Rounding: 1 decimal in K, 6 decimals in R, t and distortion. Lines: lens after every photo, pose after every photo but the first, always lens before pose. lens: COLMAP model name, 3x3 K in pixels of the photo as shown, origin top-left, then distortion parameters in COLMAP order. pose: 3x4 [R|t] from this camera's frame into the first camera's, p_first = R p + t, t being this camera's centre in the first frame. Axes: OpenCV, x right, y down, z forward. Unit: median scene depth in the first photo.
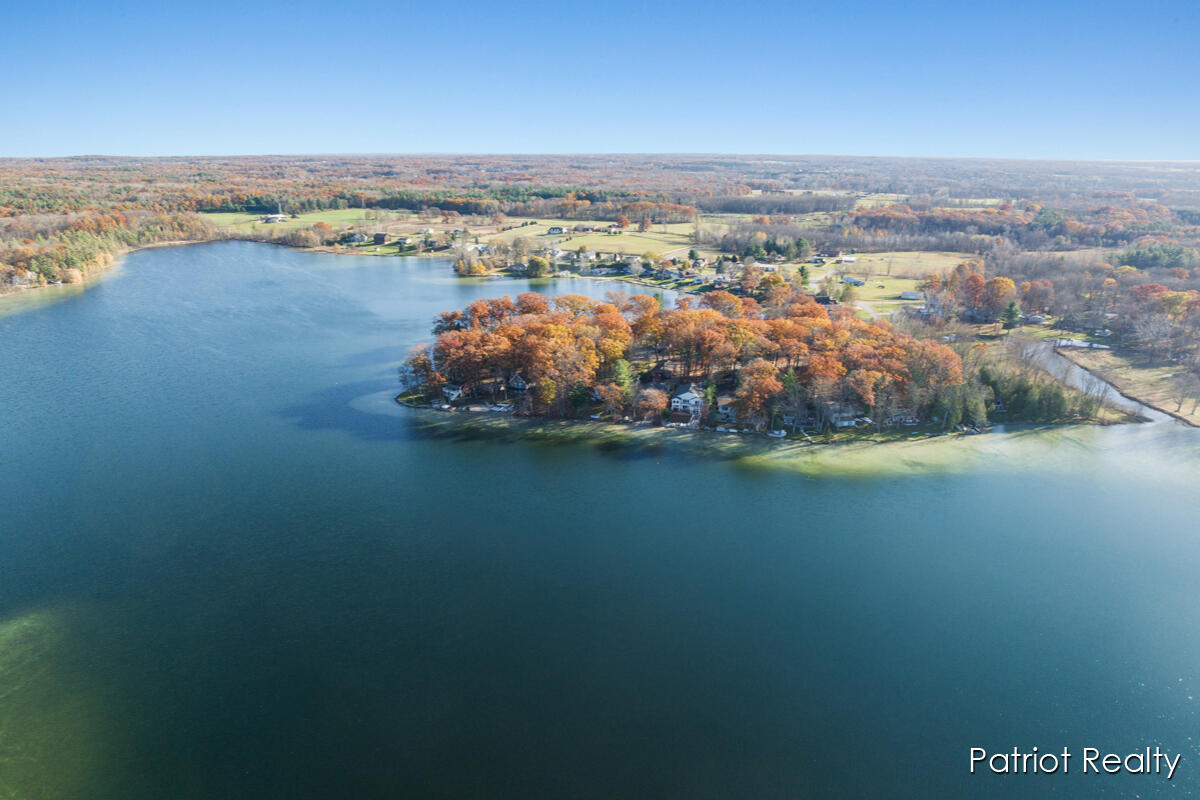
lens RADIAL K [[849.9, 0, 600.0], [0, 849.9, 400.0], [0, 0, 1]] dist [-0.035227, -0.011501]
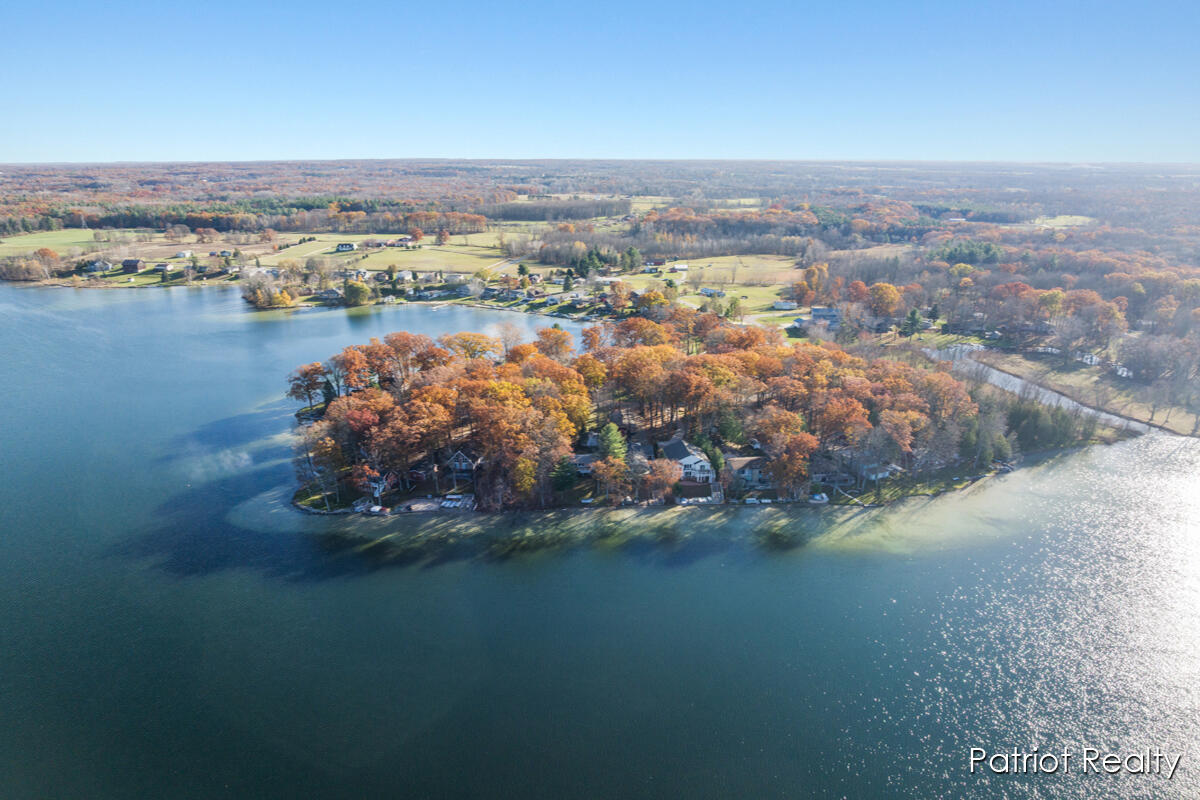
lens RADIAL K [[849.9, 0, 600.0], [0, 849.9, 400.0], [0, 0, 1]] dist [-0.035227, -0.011501]
pose [[0.951886, -0.087082, 0.293819, -0.076426], [0.088640, 0.996031, 0.008035, -0.027548], [-0.293352, 0.018395, 0.955827, 0.094372]]
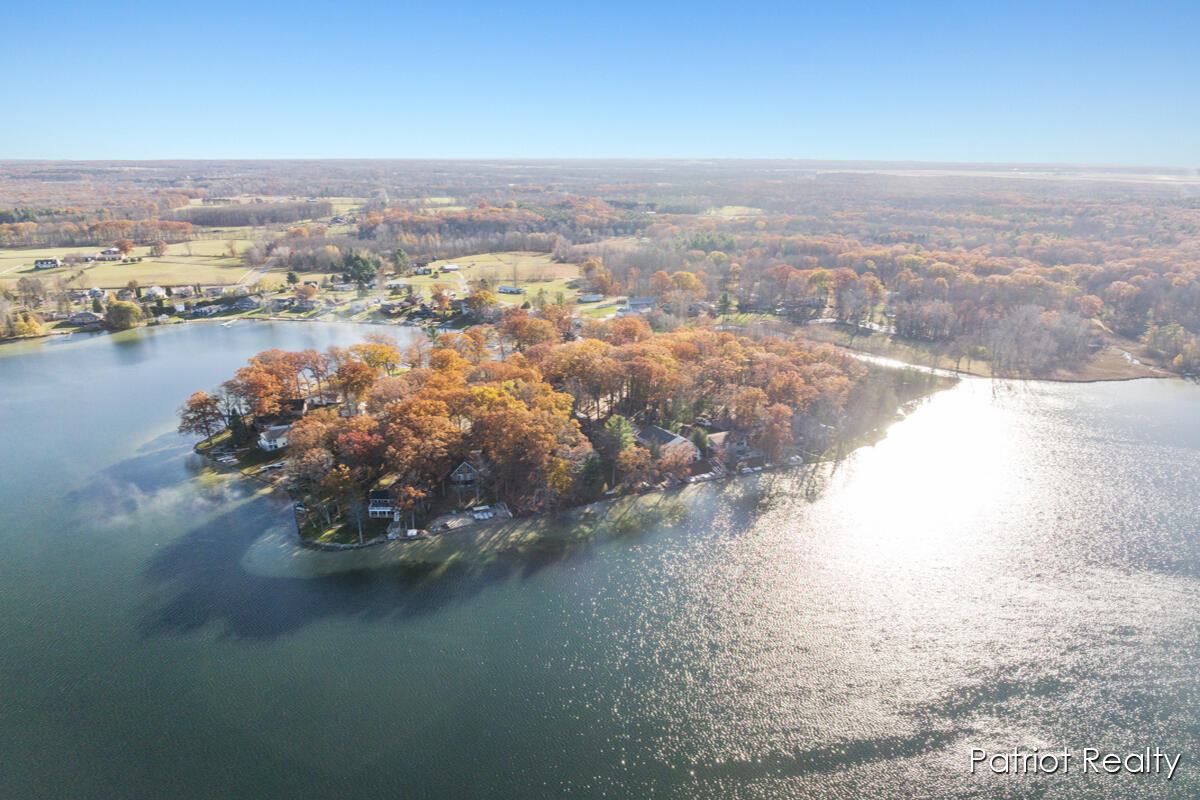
lens RADIAL K [[849.9, 0, 600.0], [0, 849.9, 400.0], [0, 0, 1]] dist [-0.035227, -0.011501]
pose [[0.755132, -0.180532, 0.630225, -0.178113], [0.182252, 0.981250, 0.062711, -0.041605], [-0.629730, 0.067505, 0.773876, 0.140830]]
